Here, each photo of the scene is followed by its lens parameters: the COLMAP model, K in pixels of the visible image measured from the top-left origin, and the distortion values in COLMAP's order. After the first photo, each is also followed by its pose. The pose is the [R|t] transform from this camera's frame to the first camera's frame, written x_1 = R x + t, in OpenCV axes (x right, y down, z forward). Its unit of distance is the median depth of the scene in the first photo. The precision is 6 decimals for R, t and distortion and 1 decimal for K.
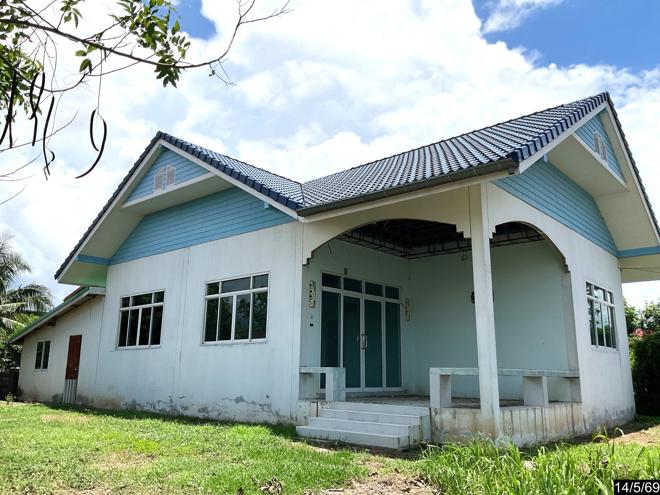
lens RADIAL K [[551.0, 0, 328.5], [0, 551.0, 248.5], [0, 0, 1]] dist [-0.002786, -0.012533]
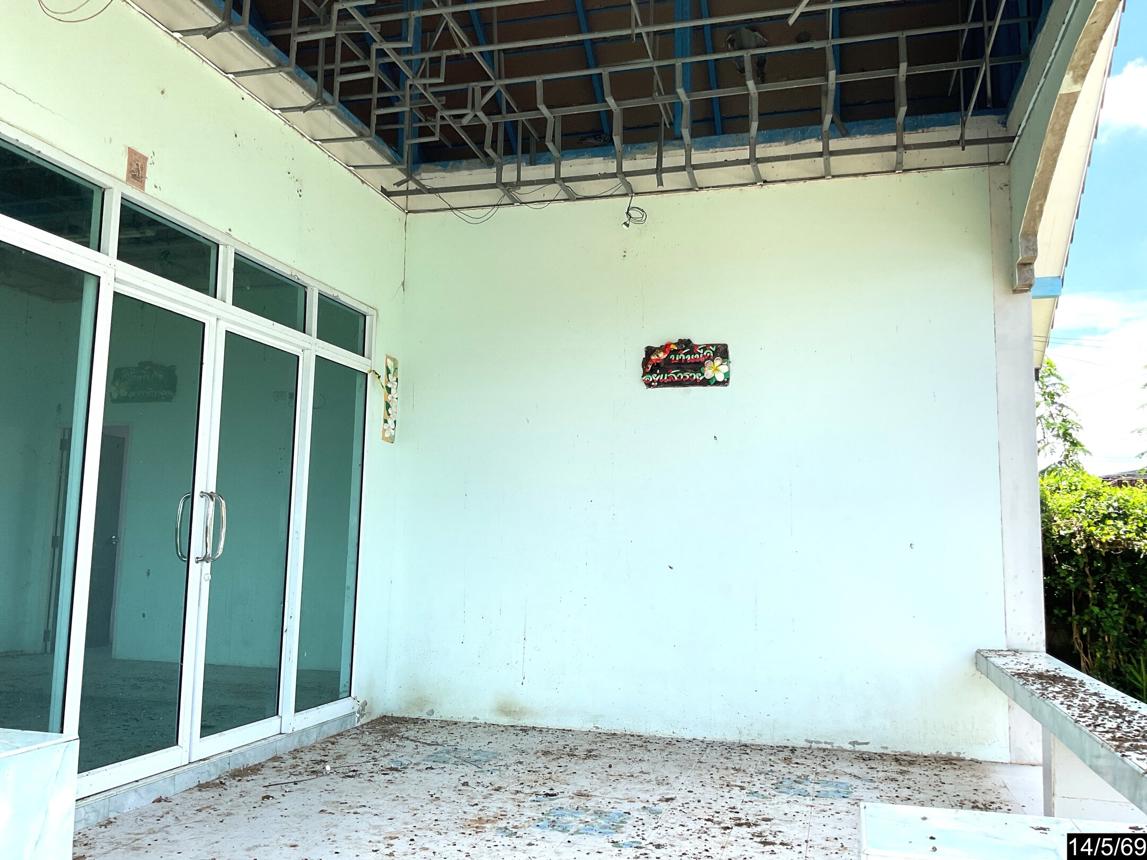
lens RADIAL K [[957.6, 0, 573.3], [0, 957.6, 429.6], [0, 0, 1]] dist [-0.002786, -0.012533]
pose [[0.908665, 0.055573, 0.413811, 0.034631], [-0.100469, 0.991084, 0.087516, 0.081544], [-0.405258, -0.121098, 0.906146, 0.578478]]
